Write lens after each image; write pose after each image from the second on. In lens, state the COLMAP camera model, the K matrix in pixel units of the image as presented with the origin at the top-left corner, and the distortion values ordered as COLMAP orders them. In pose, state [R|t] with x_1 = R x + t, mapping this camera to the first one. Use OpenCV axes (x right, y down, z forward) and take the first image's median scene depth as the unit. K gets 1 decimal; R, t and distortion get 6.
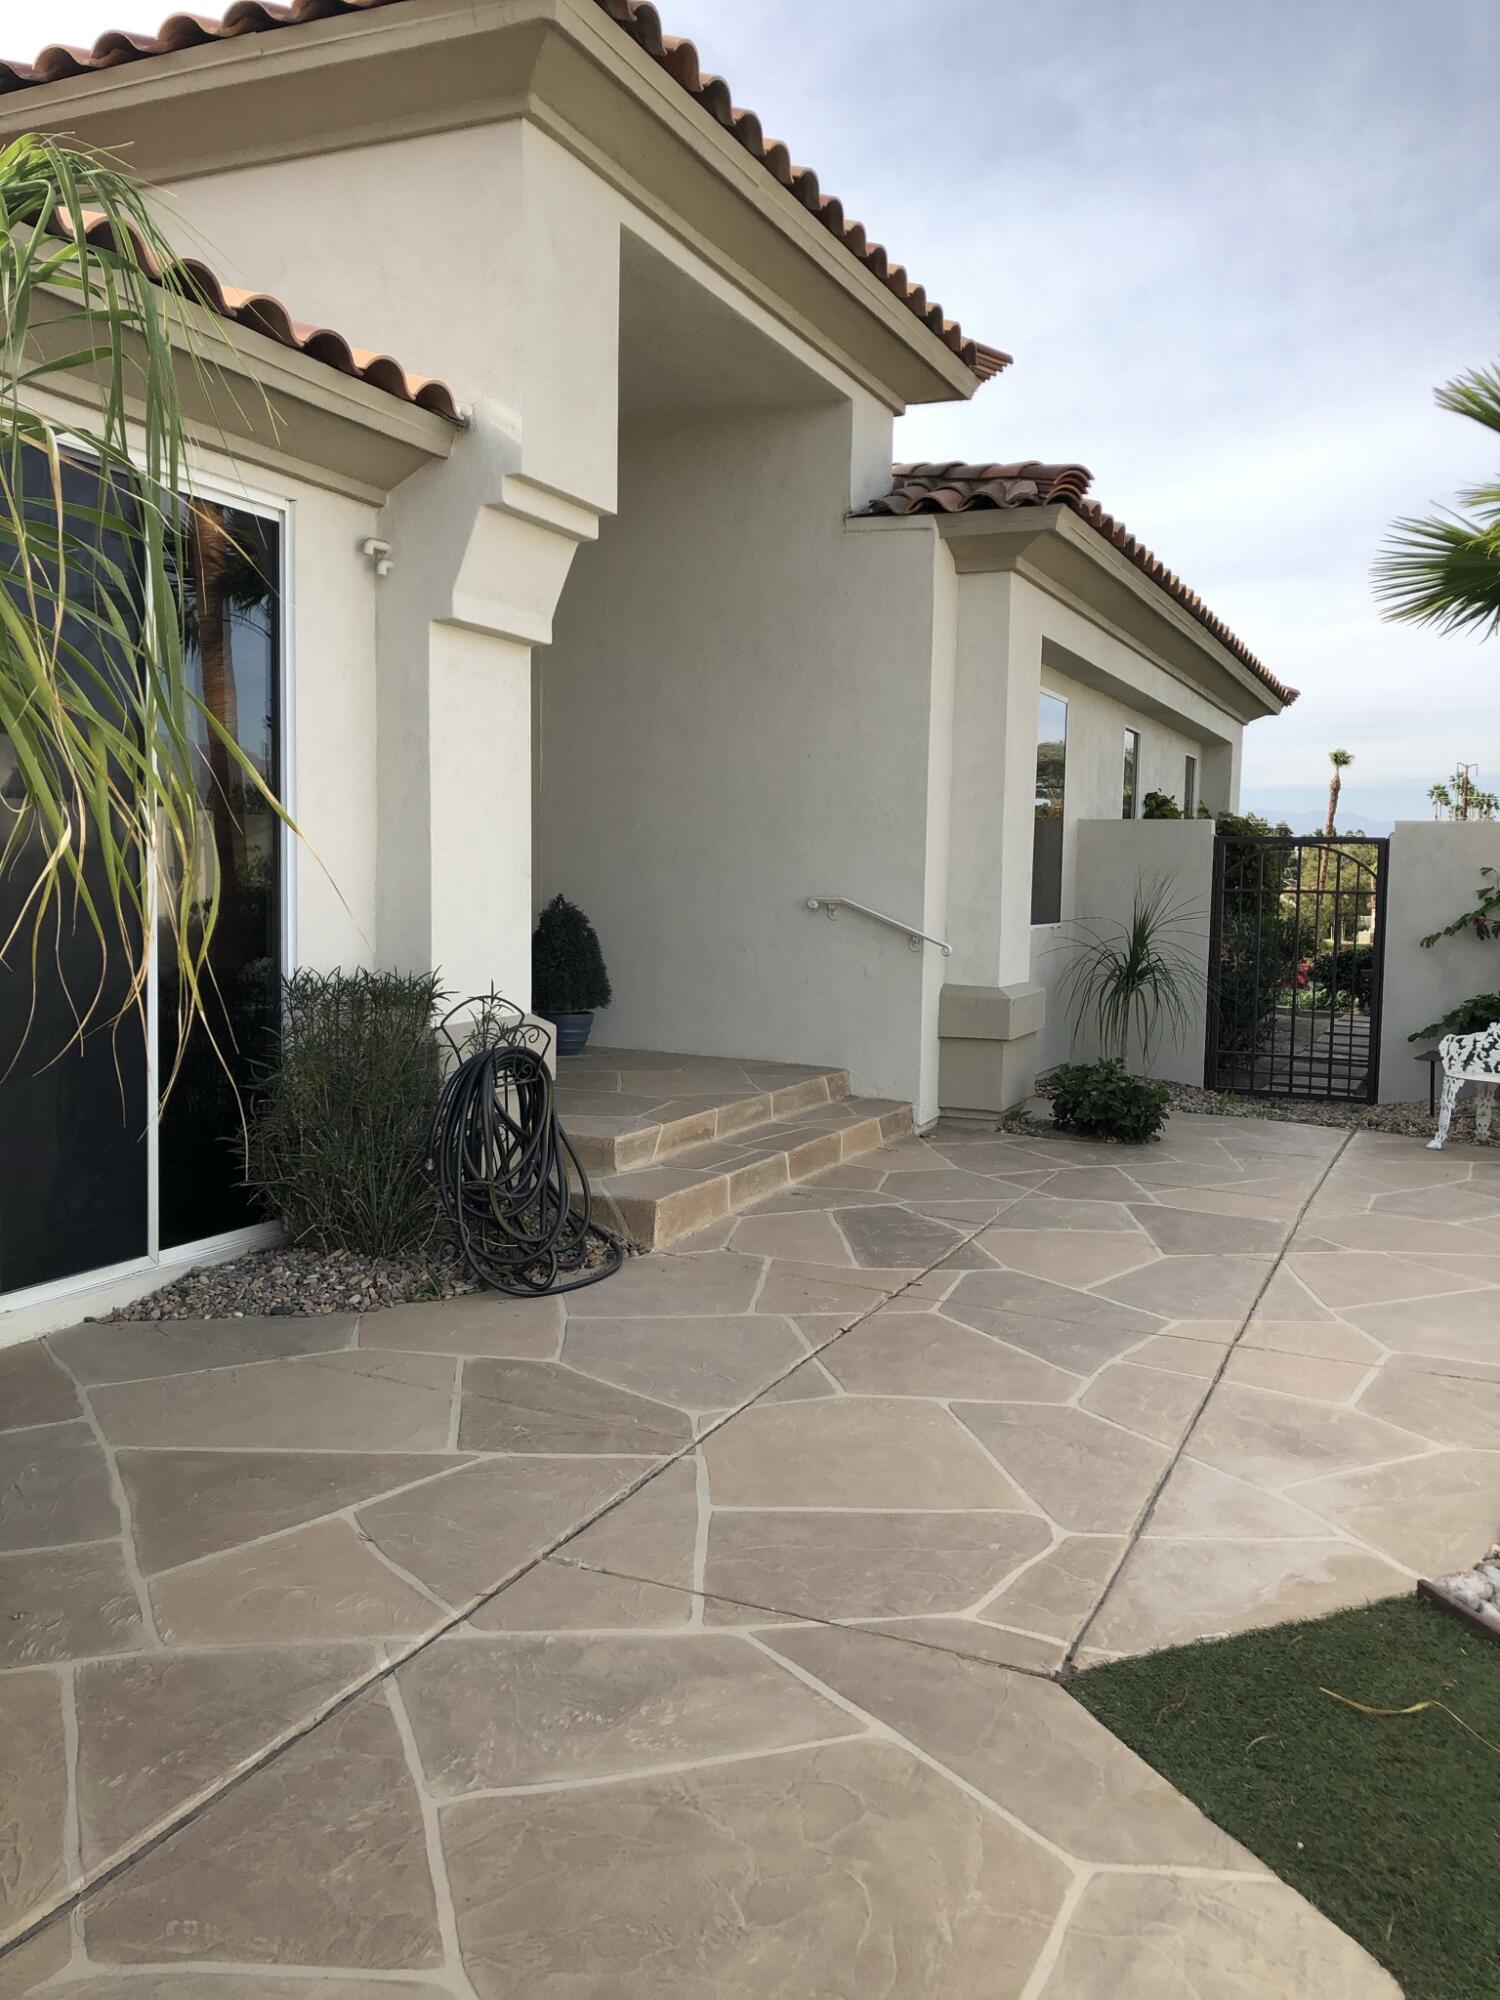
lens RADIAL K [[1673.8, 0, 750.0], [0, 1673.8, 1000.0], [0, 0, 1]] dist [-0.005170, -0.020461]
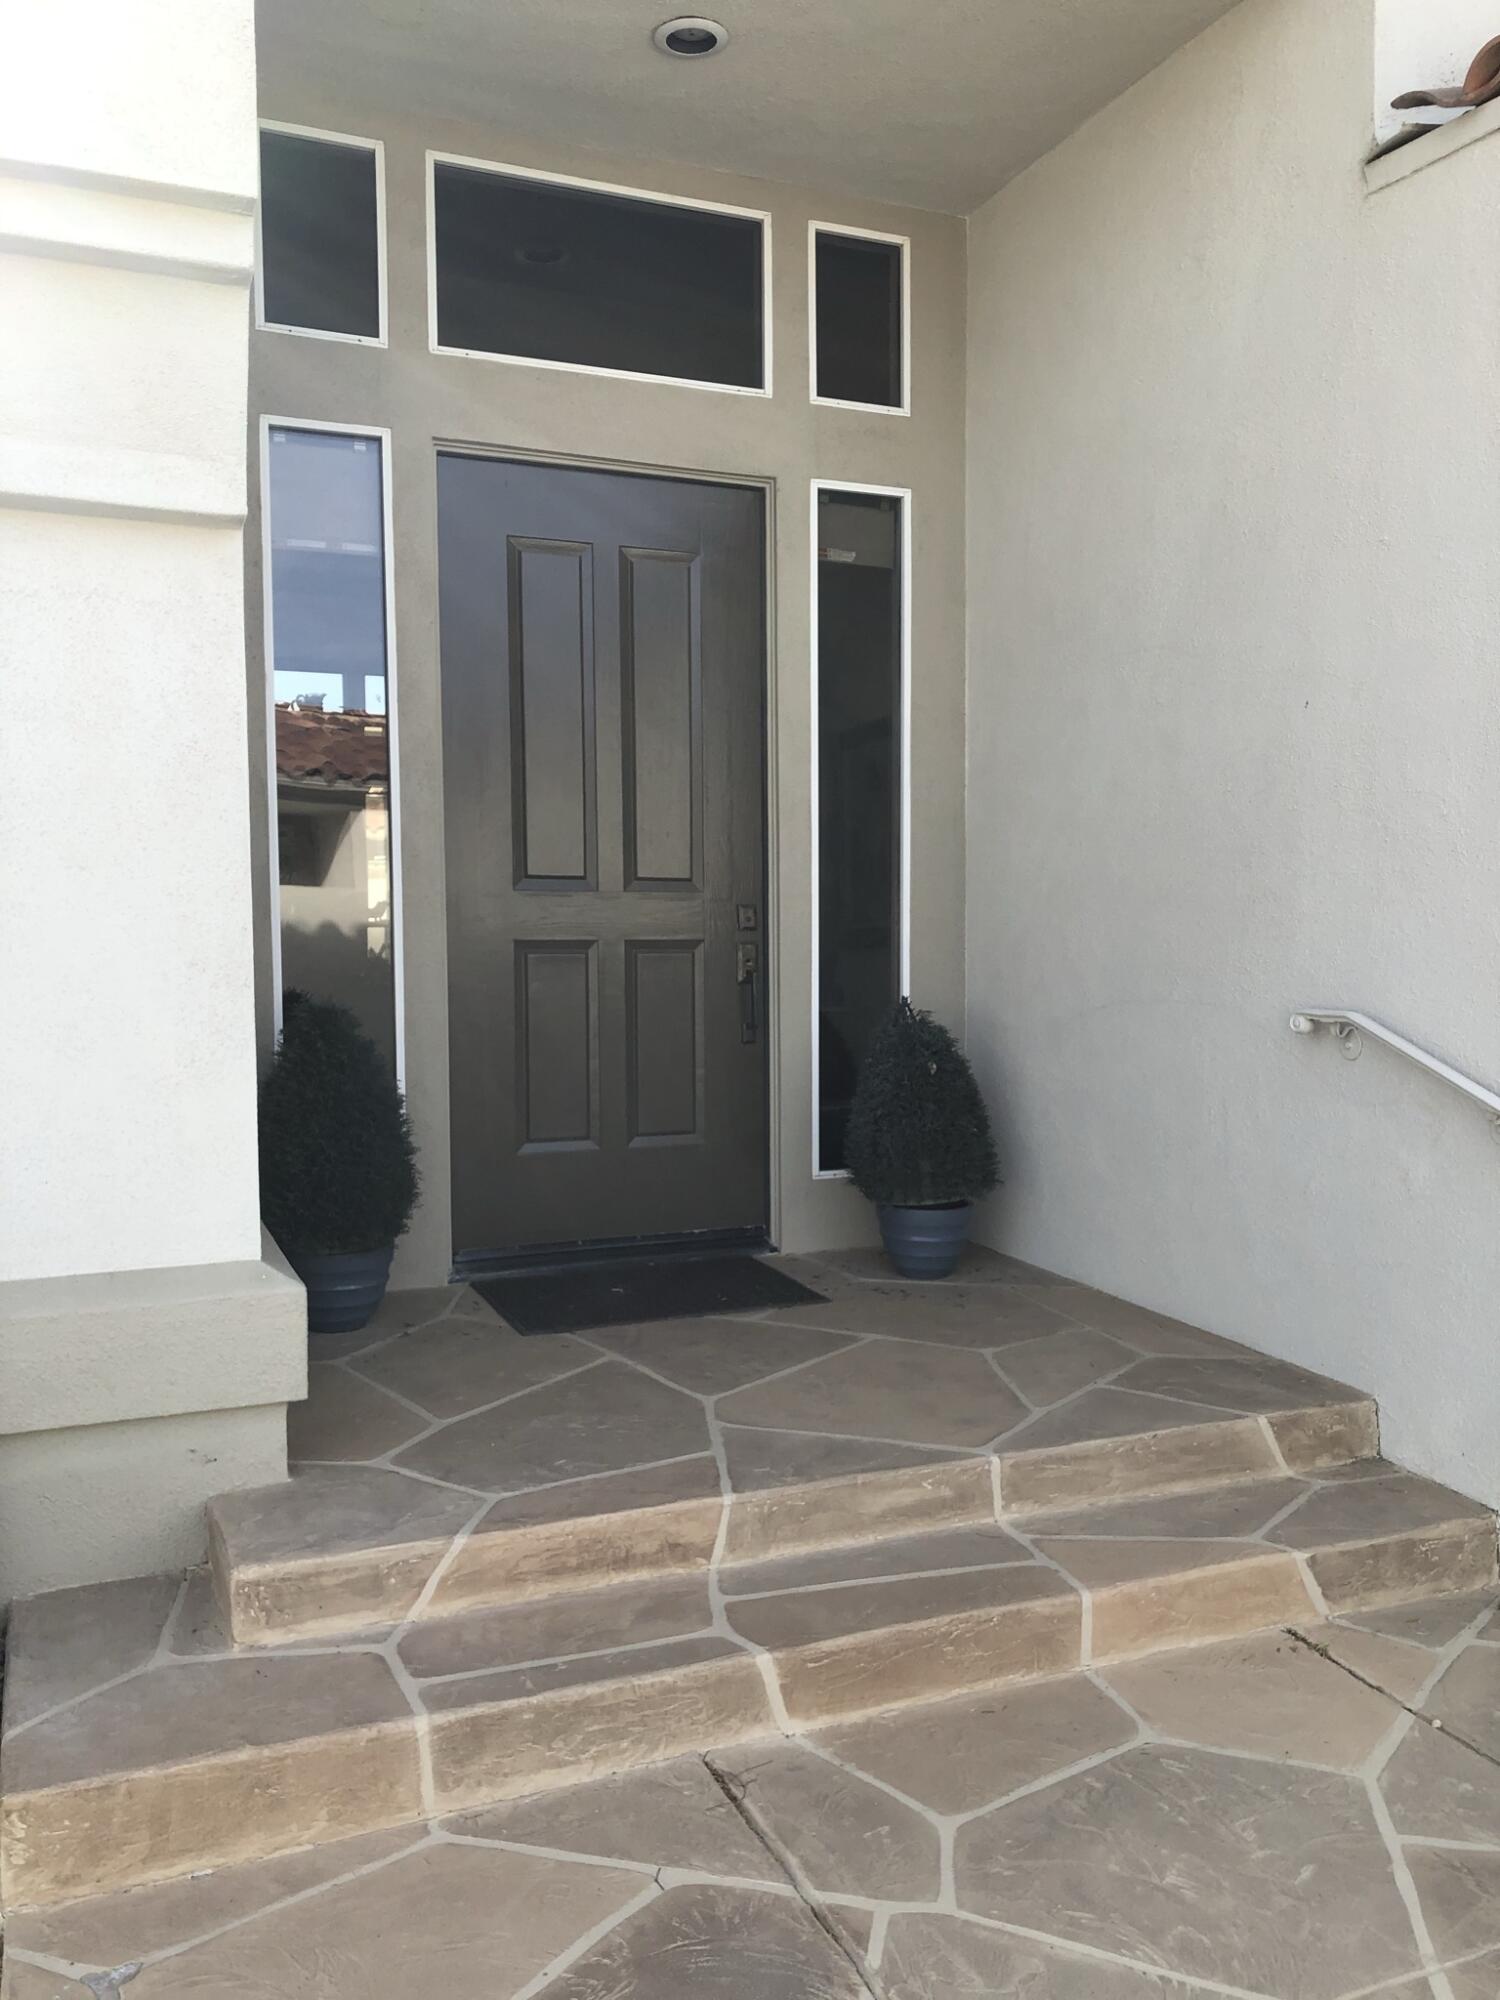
lens RADIAL K [[1673.8, 0, 750.0], [0, 1673.8, 1000.0], [0, 0, 1]] dist [-0.005170, -0.020461]
pose [[0.729819, 0.014067, -0.683496, 0.286787], [-0.036865, 0.999143, -0.018800, -0.059224], [0.682646, 0.038918, 0.729712, 0.671077]]
